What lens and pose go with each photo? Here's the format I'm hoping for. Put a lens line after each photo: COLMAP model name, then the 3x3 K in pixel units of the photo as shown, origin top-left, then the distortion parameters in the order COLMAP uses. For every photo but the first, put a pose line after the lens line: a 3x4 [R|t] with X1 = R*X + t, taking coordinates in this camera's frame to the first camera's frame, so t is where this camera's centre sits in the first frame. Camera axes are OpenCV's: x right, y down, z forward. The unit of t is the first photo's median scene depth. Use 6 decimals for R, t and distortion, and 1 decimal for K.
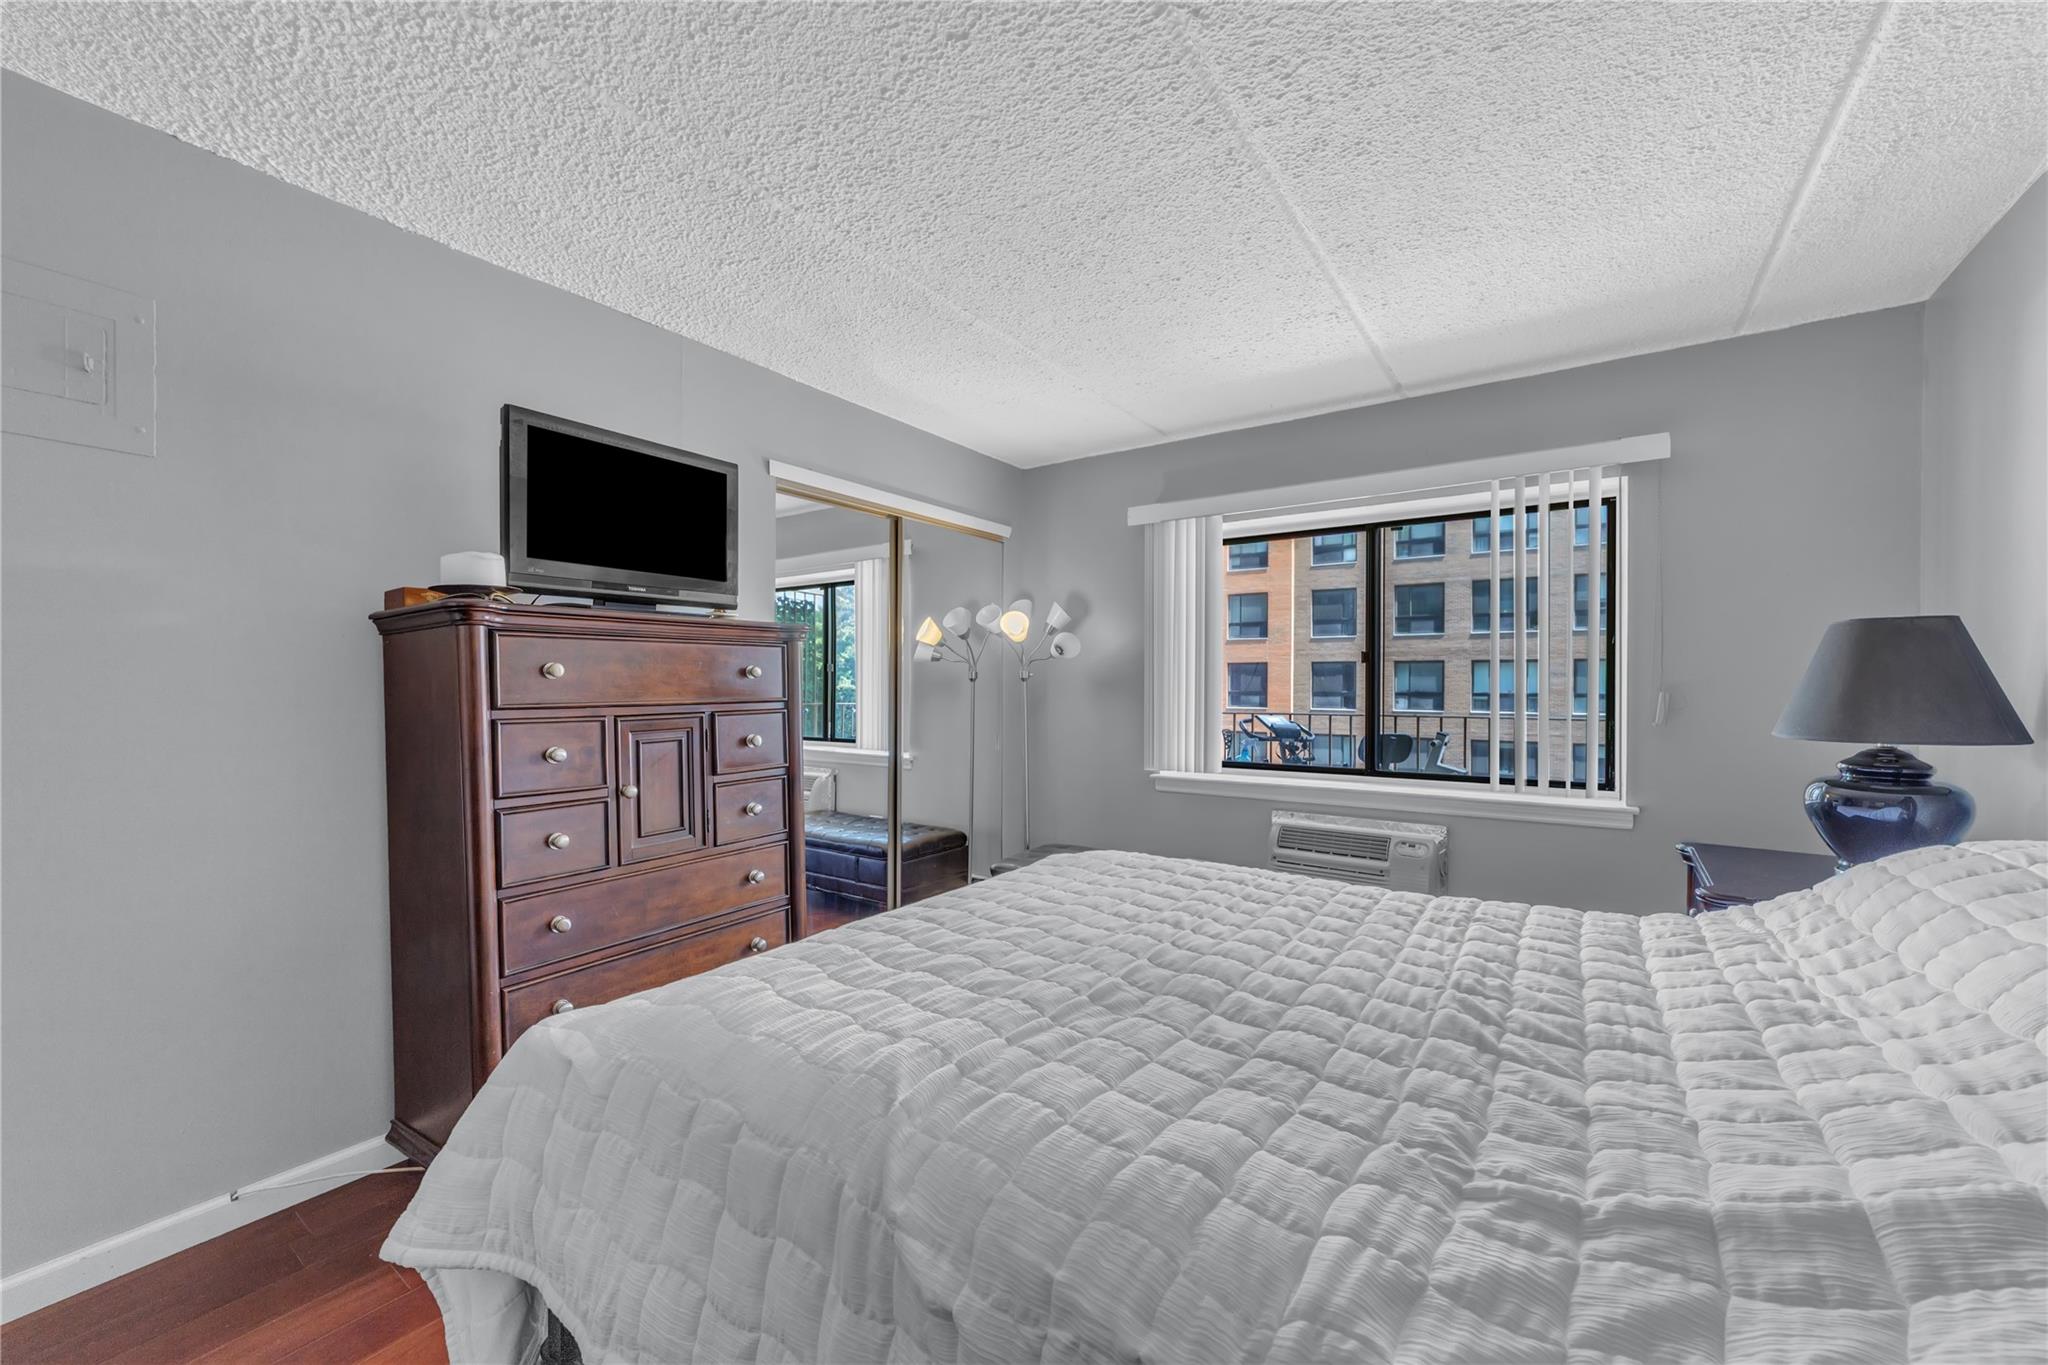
lens RADIAL K [[799.3, 0, 1022.6], [0, 799.3, 691.0], [0, 0, 1]] dist [-0.000694, 0.000055]
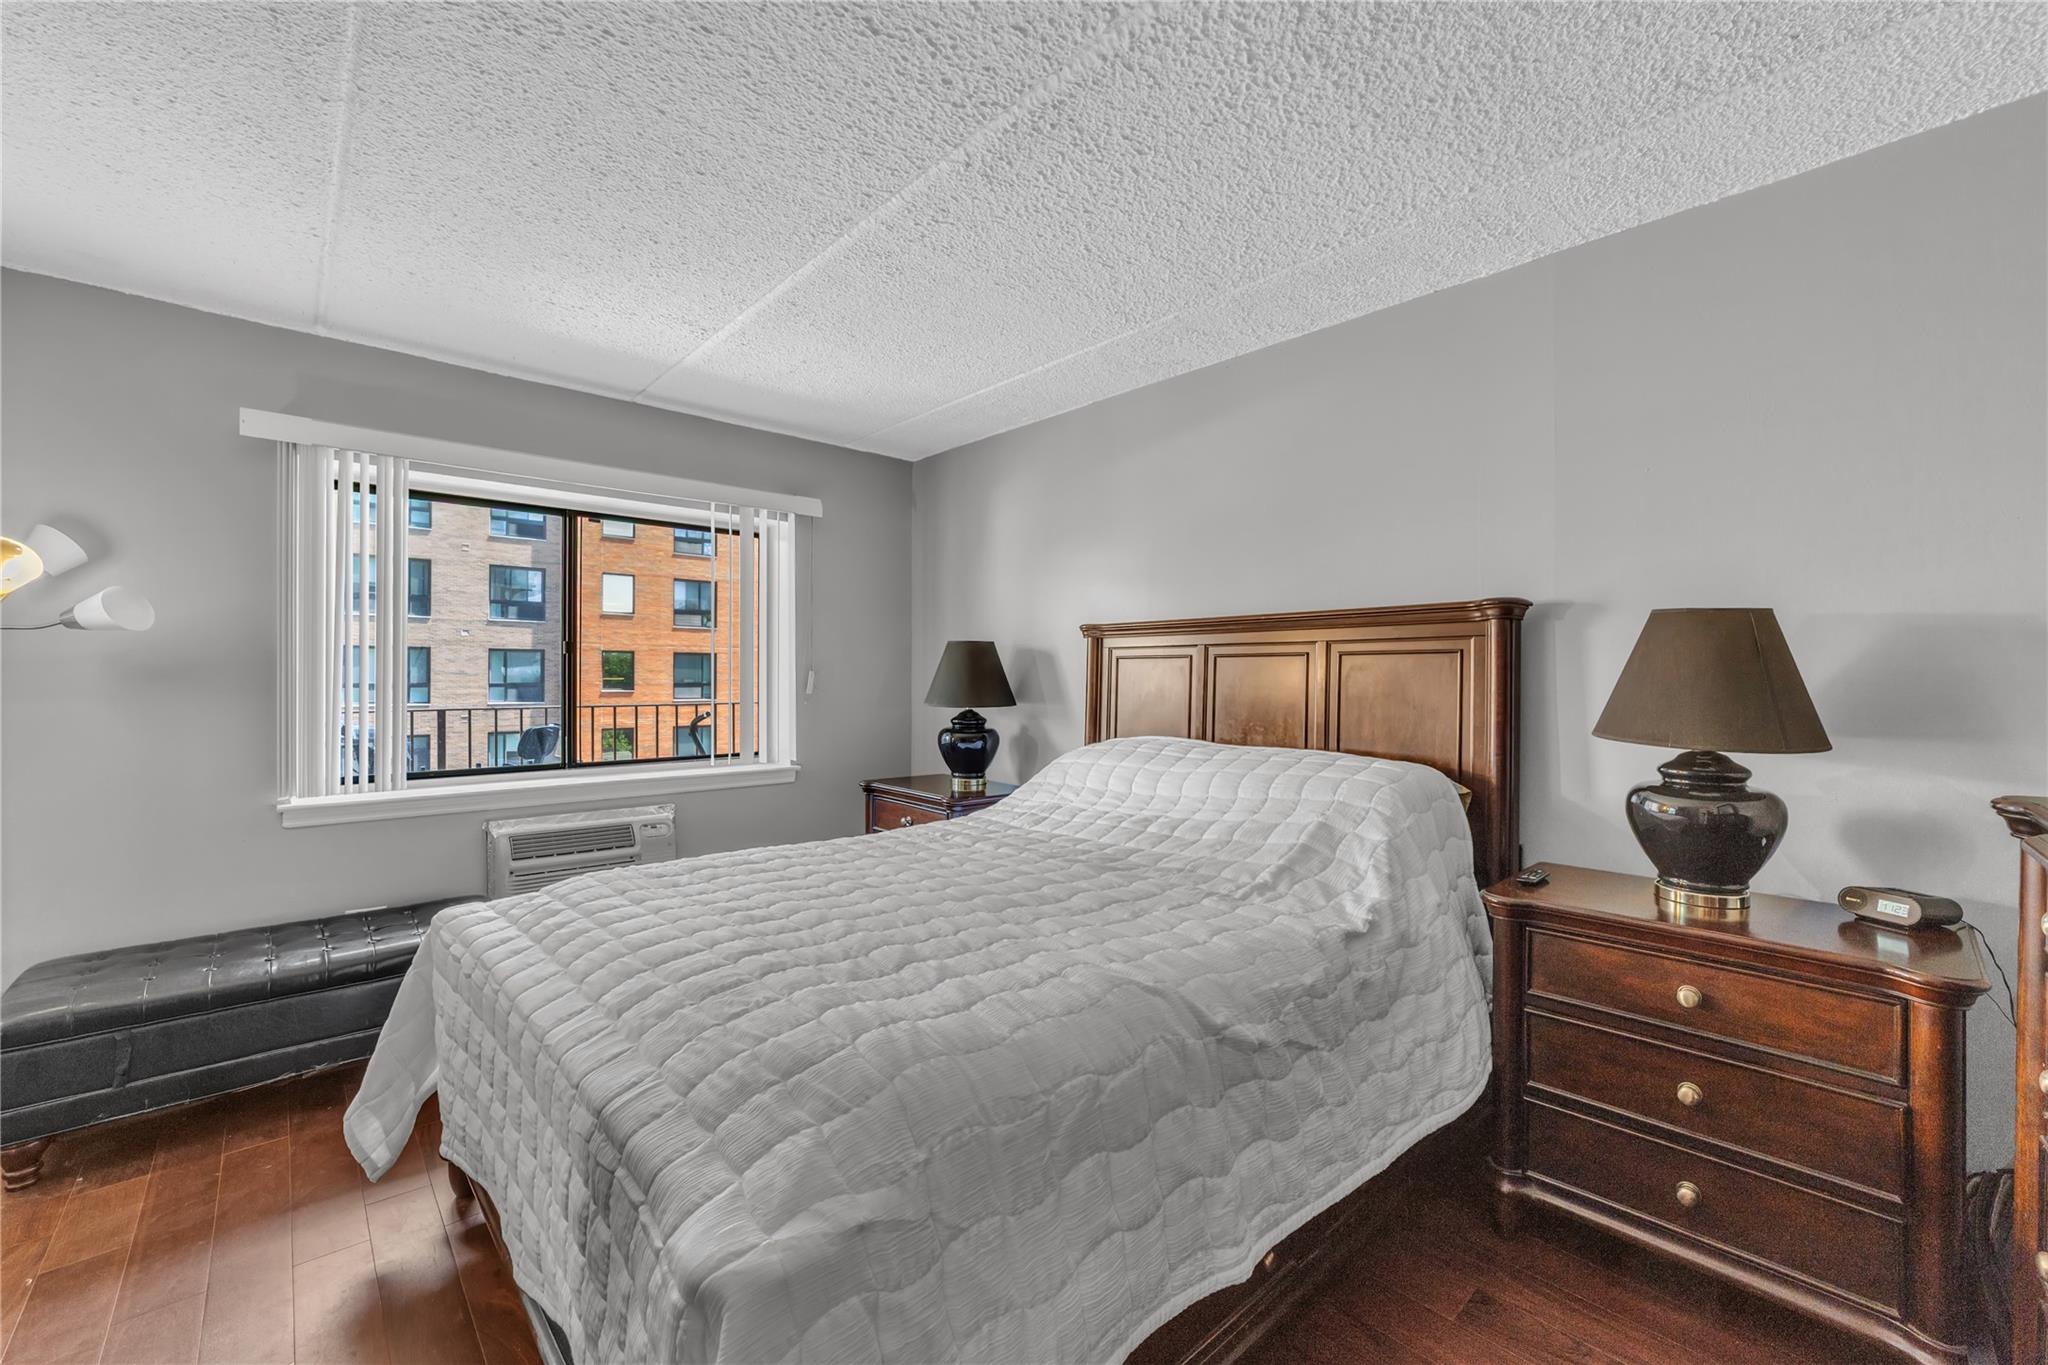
lens RADIAL K [[824.8, 0, 1027.2], [0, 824.8, 675.0], [0, 0, 1]] dist [-0.001151, 0.000244]
pose [[0.221476, 0.001812, 0.975164, -0.464299], [0.004912, 0.999984, -0.002974, -0.003082], [-0.975153, 0.005449, 0.221464, 0.262390]]
